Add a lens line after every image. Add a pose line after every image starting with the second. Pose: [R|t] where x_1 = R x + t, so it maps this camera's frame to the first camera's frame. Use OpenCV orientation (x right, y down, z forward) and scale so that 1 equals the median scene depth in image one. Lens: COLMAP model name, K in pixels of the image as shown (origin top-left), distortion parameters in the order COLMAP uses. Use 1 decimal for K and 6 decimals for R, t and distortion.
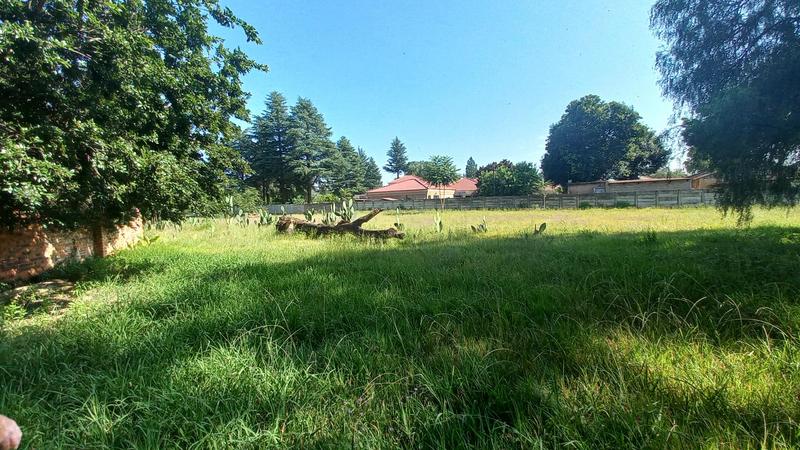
lens RADIAL K [[308.1, 0, 406.7], [0, 308.1, 226.7], [0, 0, 1]] dist [-0.024330, -0.004085]
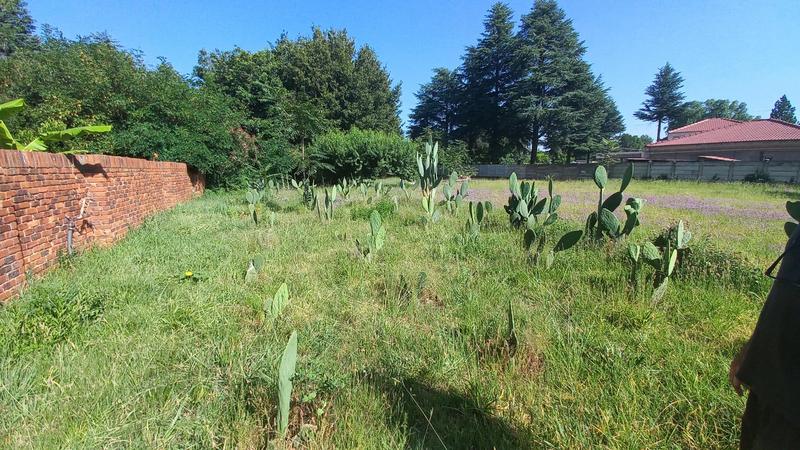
lens RADIAL K [[308.1, 0, 402.2], [0, 308.1, 225.7], [0, 0, 1]] dist [-0.024330, -0.004085]
pose [[0.817712, 0.130169, -0.560717, -0.148635], [-0.063445, 0.988542, 0.136964, -0.013797], [0.572121, -0.076422, 0.816601, 0.252310]]
